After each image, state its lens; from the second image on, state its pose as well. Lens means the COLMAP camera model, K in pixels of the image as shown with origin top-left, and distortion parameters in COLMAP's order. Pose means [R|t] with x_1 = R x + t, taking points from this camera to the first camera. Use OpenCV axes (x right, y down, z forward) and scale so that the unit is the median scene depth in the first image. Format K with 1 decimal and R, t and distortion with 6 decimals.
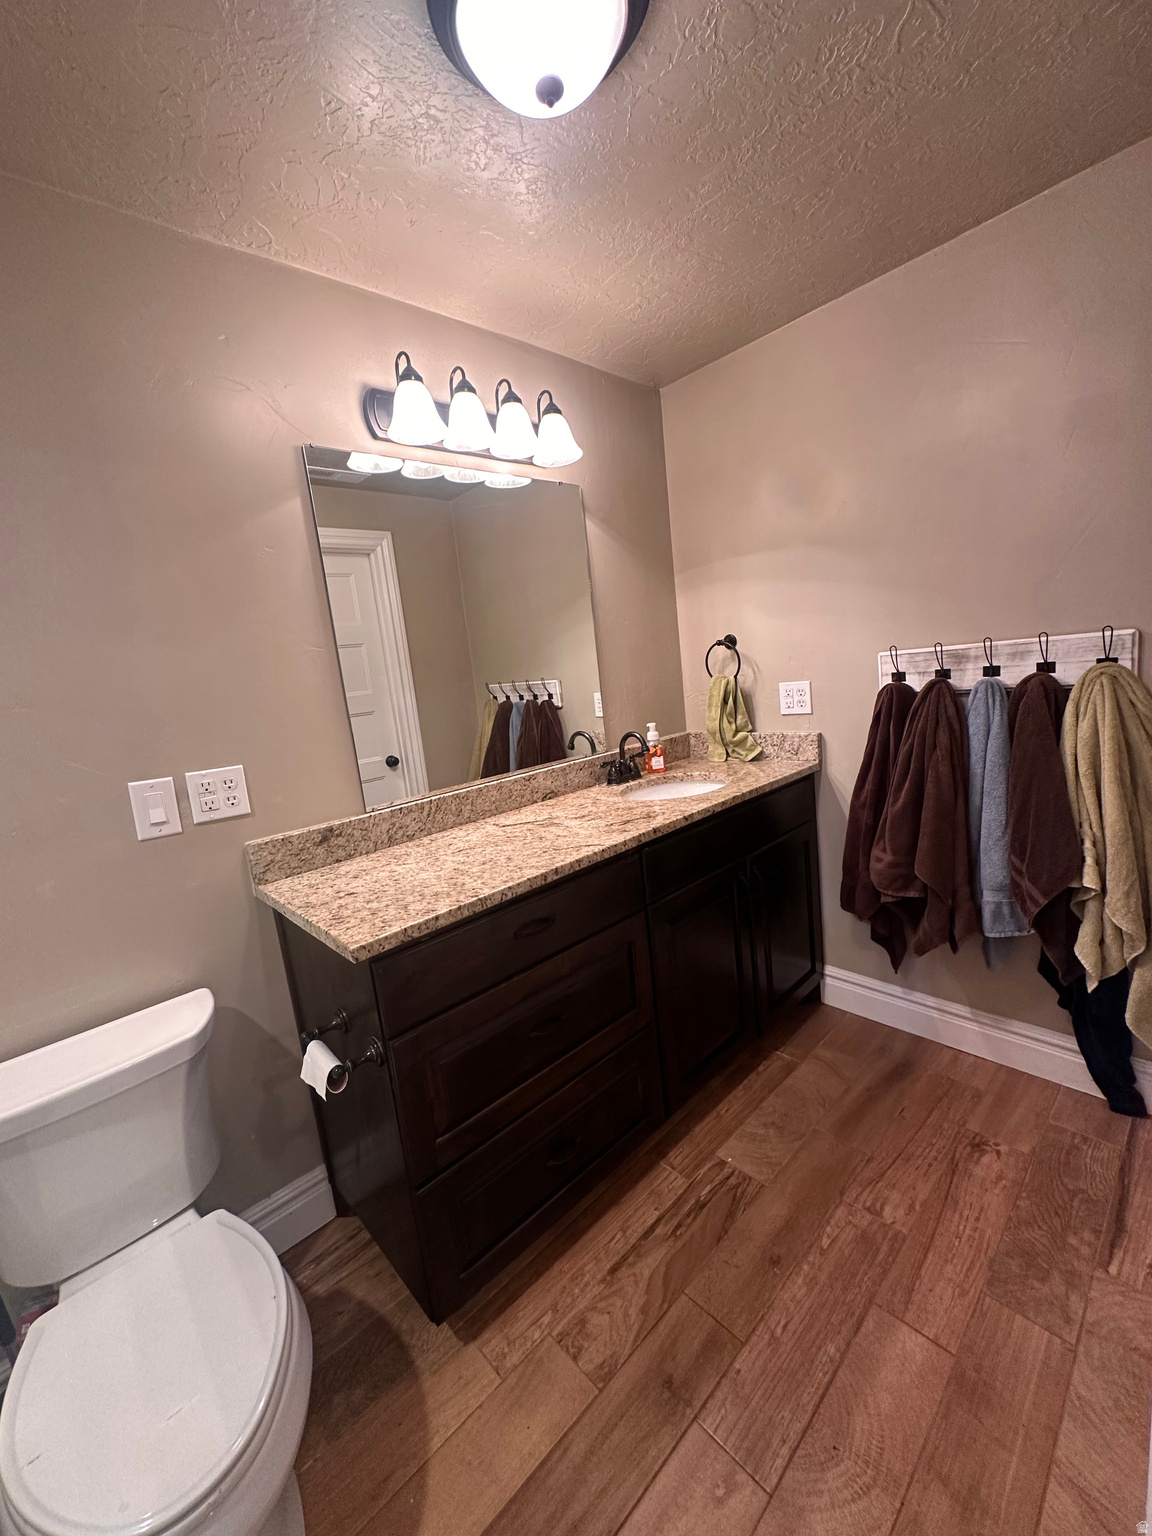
lens RADIAL K [[610.4, 0, 577.4], [0, 610.4, 768.4], [0, 0, 1]] dist [-0.001296, -0.000089]
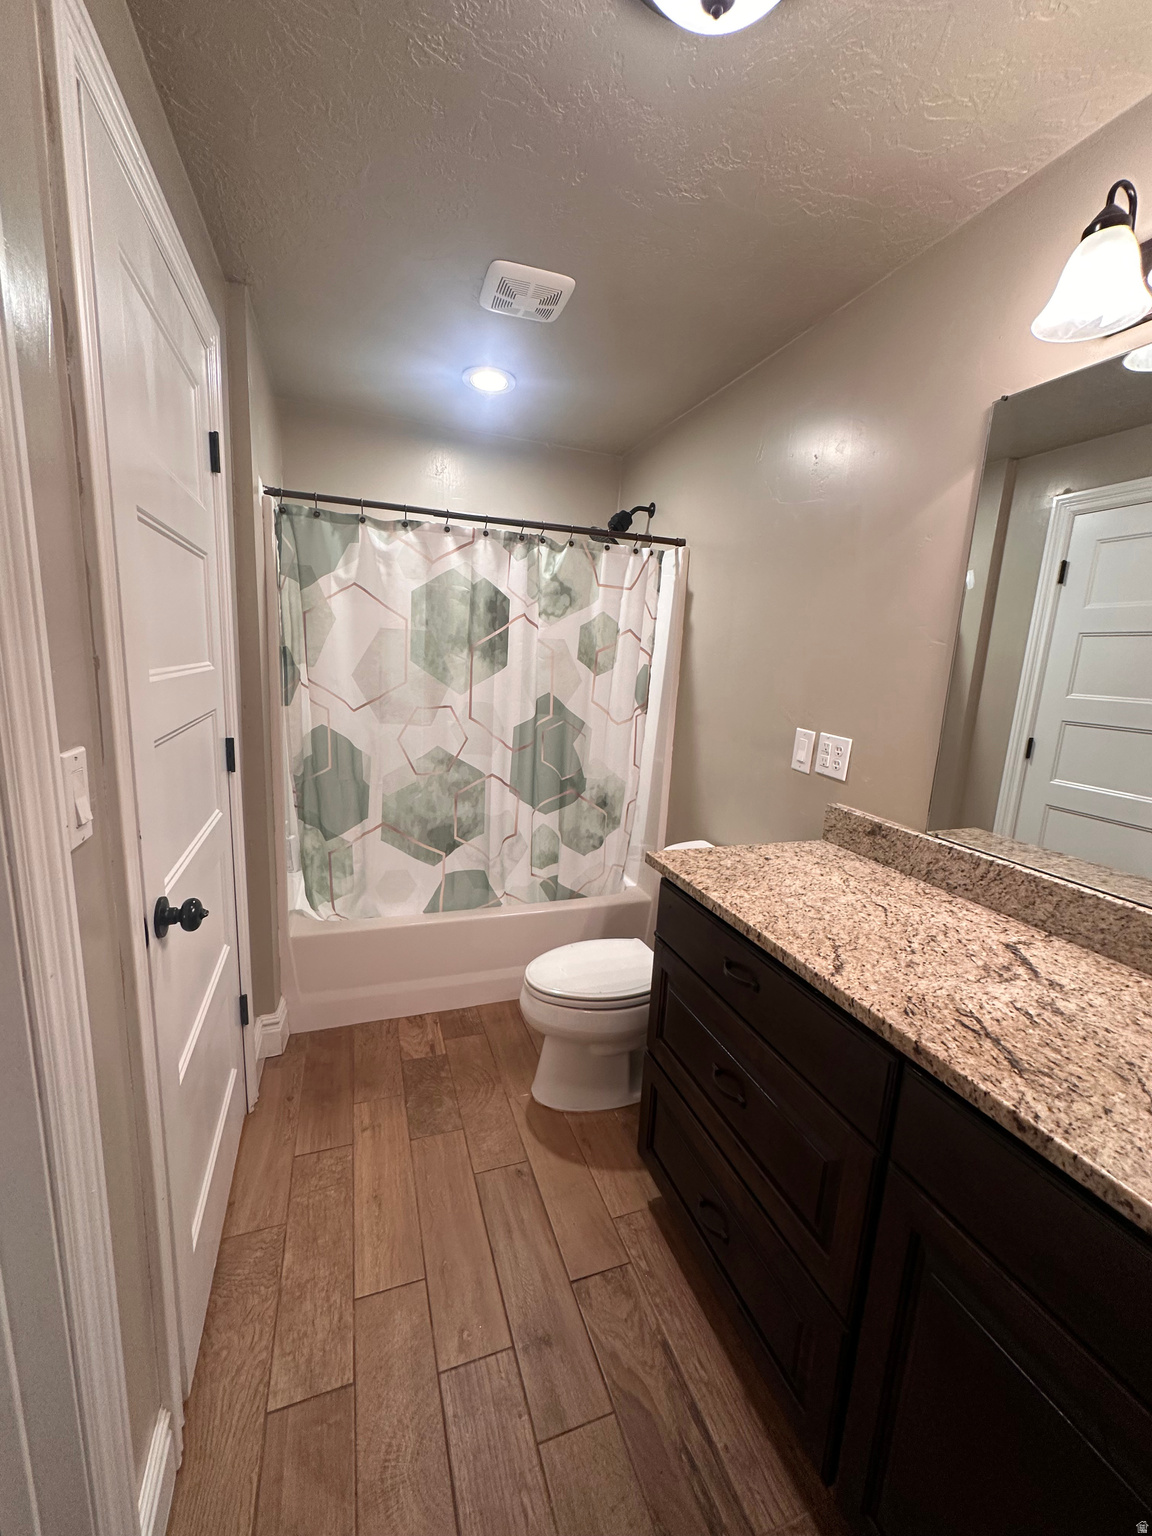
lens RADIAL K [[610.4, 0, 577.4], [0, 610.4, 768.4], [0, 0, 1]] dist [-0.001296, -0.000089]
pose [[-0.391790, 0.255547, -0.883853, 0.662948], [-0.160445, 0.926956, 0.339131, -0.254669], [0.905957, 0.274678, -0.322171, 0.893270]]
